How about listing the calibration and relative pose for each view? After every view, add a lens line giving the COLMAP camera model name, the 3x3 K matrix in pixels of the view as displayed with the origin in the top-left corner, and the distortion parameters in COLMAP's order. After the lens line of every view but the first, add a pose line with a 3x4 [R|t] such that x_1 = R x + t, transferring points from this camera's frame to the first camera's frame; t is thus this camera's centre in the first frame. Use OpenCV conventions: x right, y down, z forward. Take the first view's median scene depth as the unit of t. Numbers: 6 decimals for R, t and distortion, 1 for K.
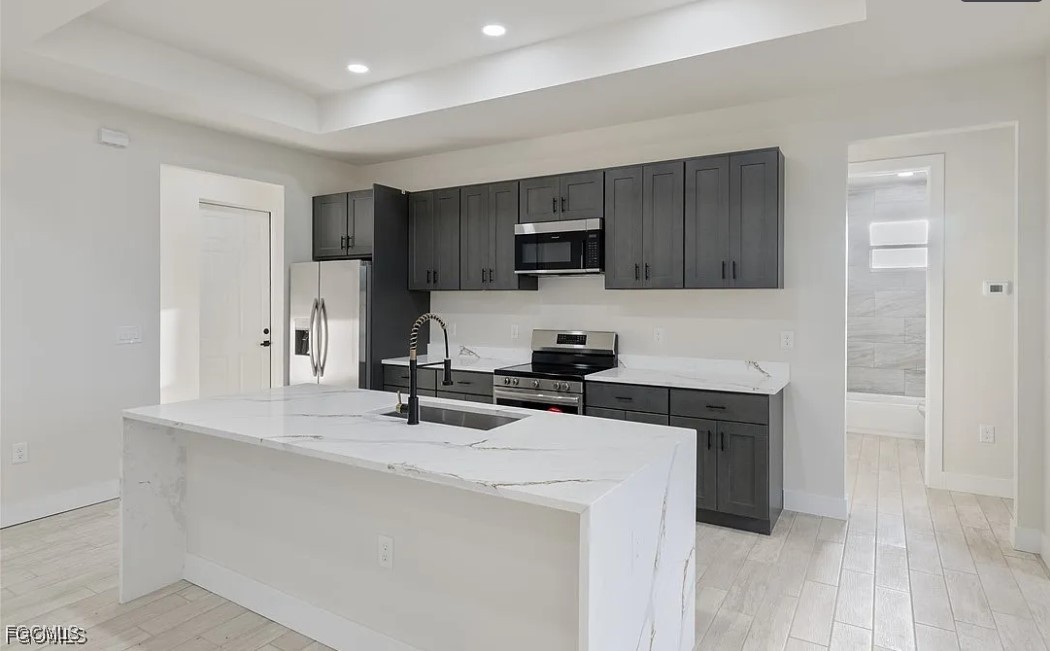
lens RADIAL K [[584.0, 0, 528.3], [0, 584.0, 301.0], [0, 0, 1]] dist [0.000932, 0.000770]
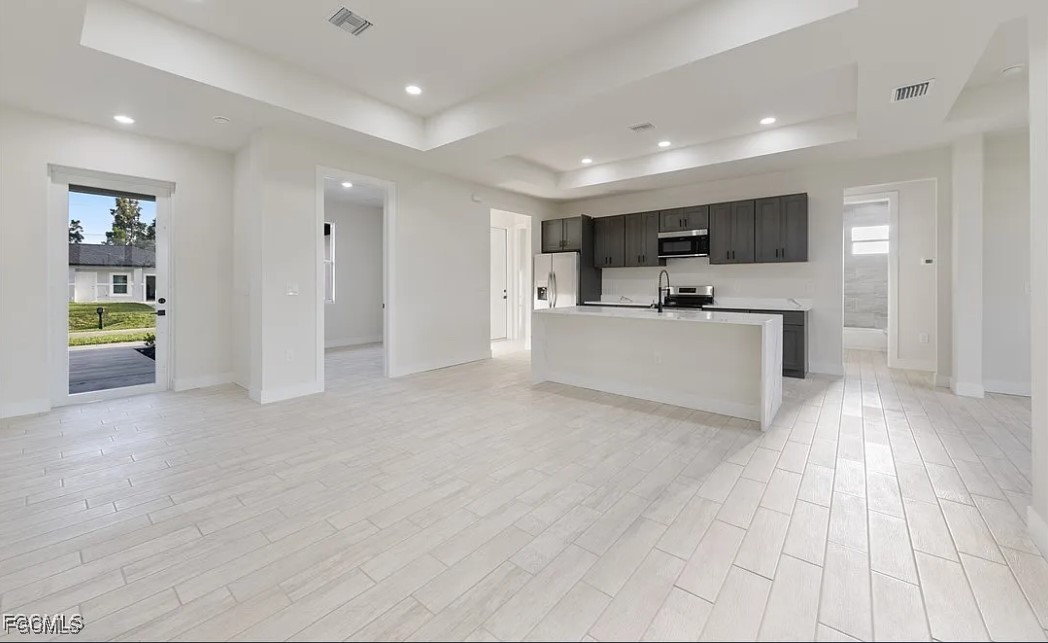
lens RADIAL K [[400.9, 0, 522.4], [0, 400.9, 284.1], [0, 0, 1]] dist [0.000040, -0.000050]
pose [[0.989699, -0.002880, -0.143135, -0.283916], [0.002312, 0.999989, -0.004137, 0.048370], [0.143145, 0.003764, 0.989695, -0.423826]]
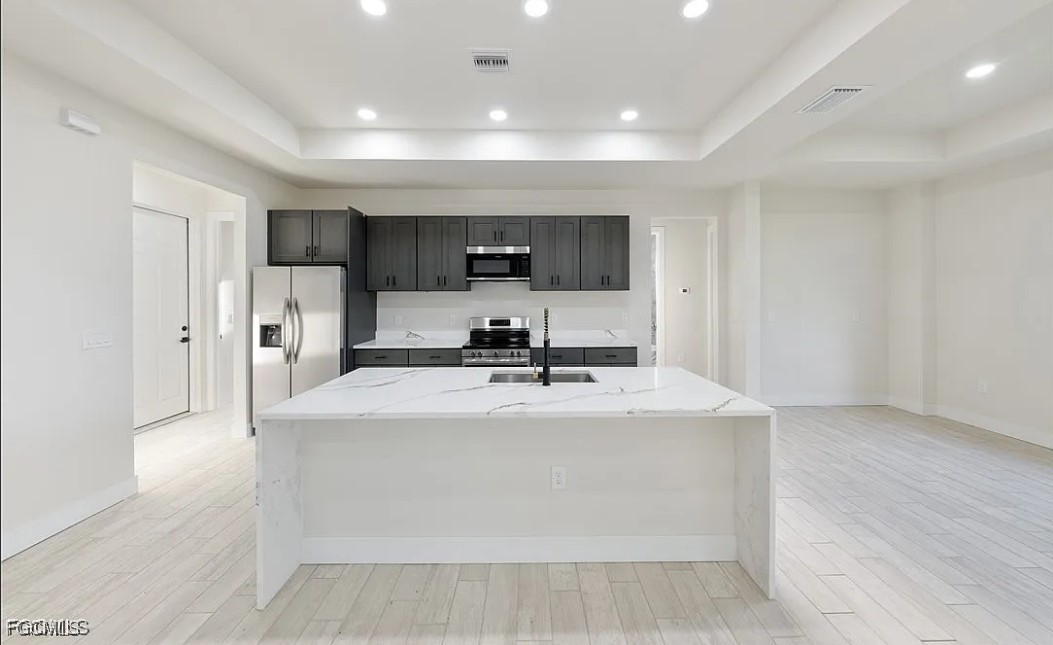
lens RADIAL K [[361.5, 0, 527.9], [0, 361.5, 295.5], [0, 0, 1]] dist [-0.000678, -0.000012]
pose [[0.849873, -0.004602, 0.526968, -0.367639], [0.006994, 0.999972, -0.002547, -0.003675], [-0.526942, 0.005851, 0.849881, 0.142377]]
